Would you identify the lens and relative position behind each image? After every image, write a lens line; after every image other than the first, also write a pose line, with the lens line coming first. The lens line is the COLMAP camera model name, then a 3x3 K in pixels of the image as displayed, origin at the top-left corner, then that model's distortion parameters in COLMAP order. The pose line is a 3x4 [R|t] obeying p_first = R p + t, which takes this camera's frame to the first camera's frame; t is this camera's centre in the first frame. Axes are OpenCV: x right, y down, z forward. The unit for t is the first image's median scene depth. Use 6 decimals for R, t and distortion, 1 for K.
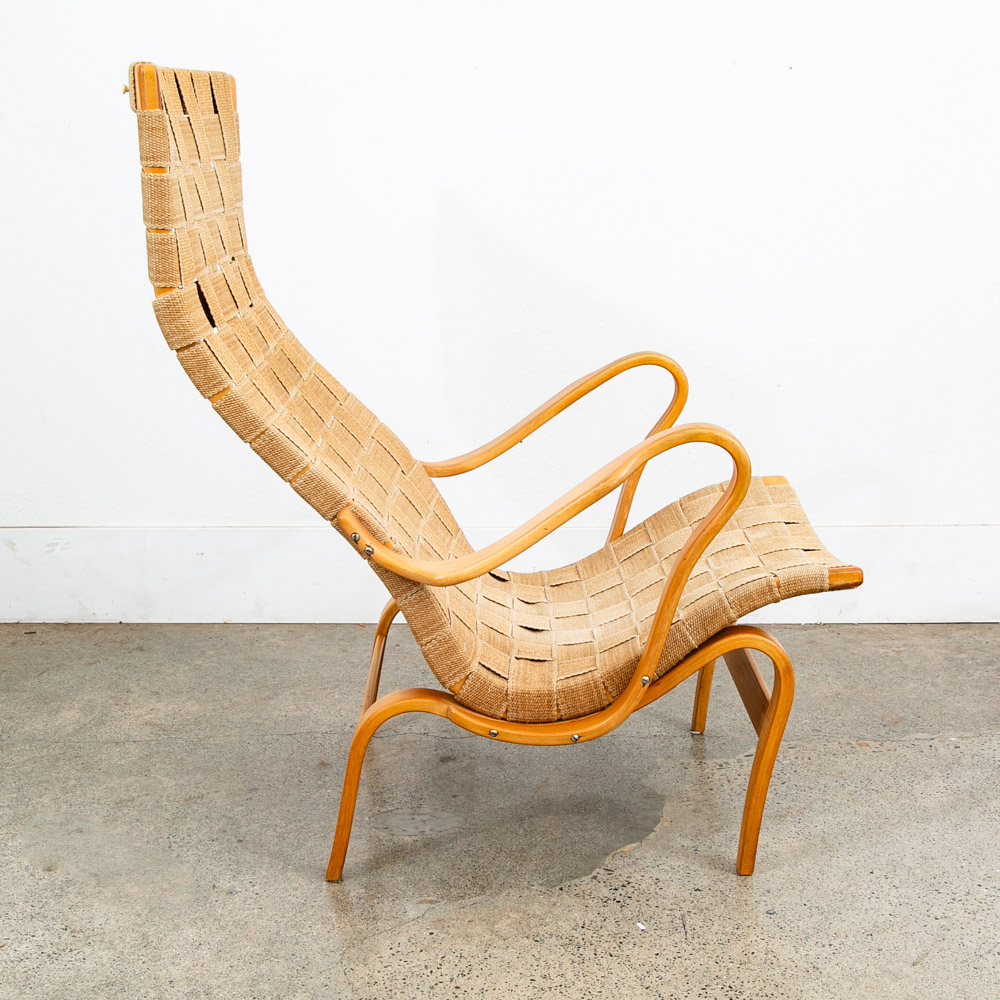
lens RADIAL K [[1640.7, 0, 483.5], [0, 1640.7, 526.6], [0, 0, 1]] dist [0.001194, 0.000000]
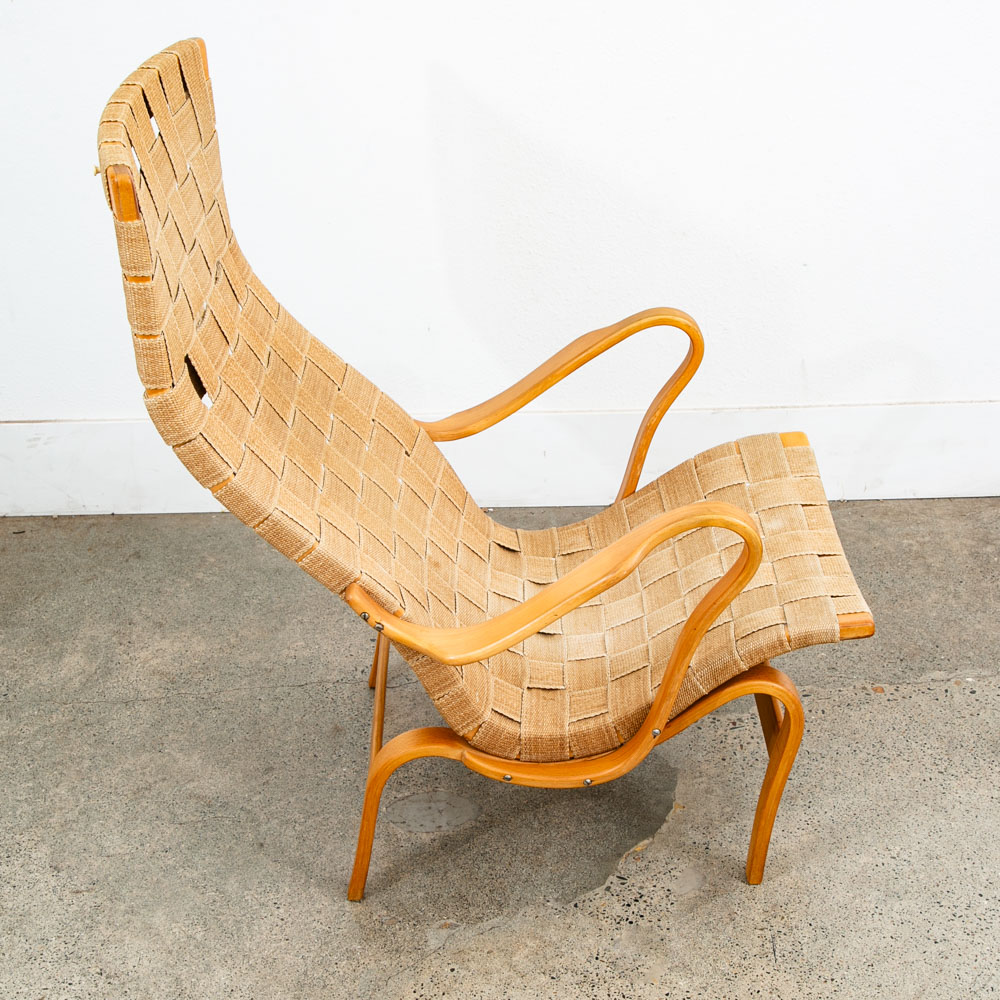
lens RADIAL K [[1833.5, 0, 507.7], [0, 1833.5, 528.4], [0, 0, 1]] dist [0.060607, 0.000000]
pose [[0.999695, -0.023921, 0.006076, 0.002920], [0.021530, 0.965584, 0.259197, -0.303965], [-0.012067, -0.258987, 0.965805, -0.057301]]
